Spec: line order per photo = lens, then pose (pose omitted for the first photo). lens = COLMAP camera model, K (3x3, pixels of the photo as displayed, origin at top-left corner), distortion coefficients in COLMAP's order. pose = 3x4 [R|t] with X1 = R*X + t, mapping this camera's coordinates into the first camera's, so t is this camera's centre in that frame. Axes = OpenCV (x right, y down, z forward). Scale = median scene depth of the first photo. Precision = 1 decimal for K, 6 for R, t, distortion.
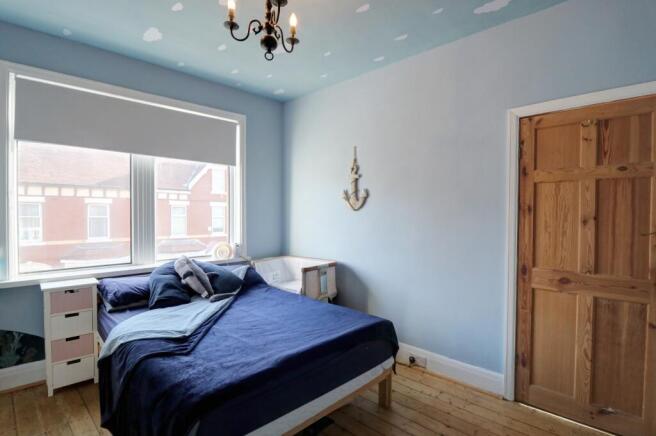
lens RADIAL K [[323.8, 0, 328.3], [0, 323.8, 220.1], [0, 0, 1]] dist [-0.000004, -0.000348]
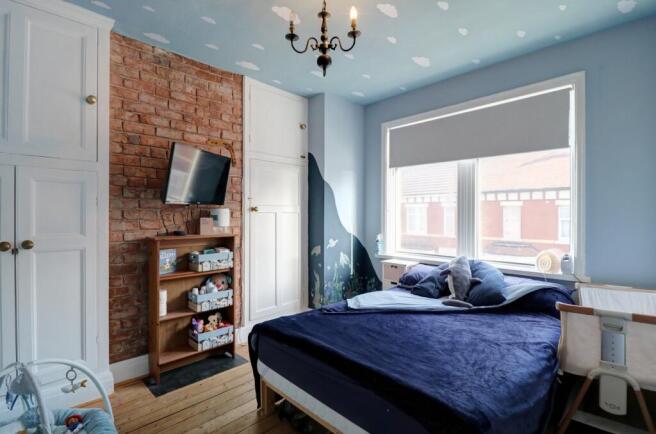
lens RADIAL K [[317.2, 0, 329.1], [0, 317.2, 215.3], [0, 0, 1]] dist [0.000235, -0.000017]
pose [[0.002861, -0.000992, -0.999995, 0.608228], [-0.024615, 0.999696, -0.001062, -0.003423], [0.999693, 0.024618, 0.002836, 0.675974]]
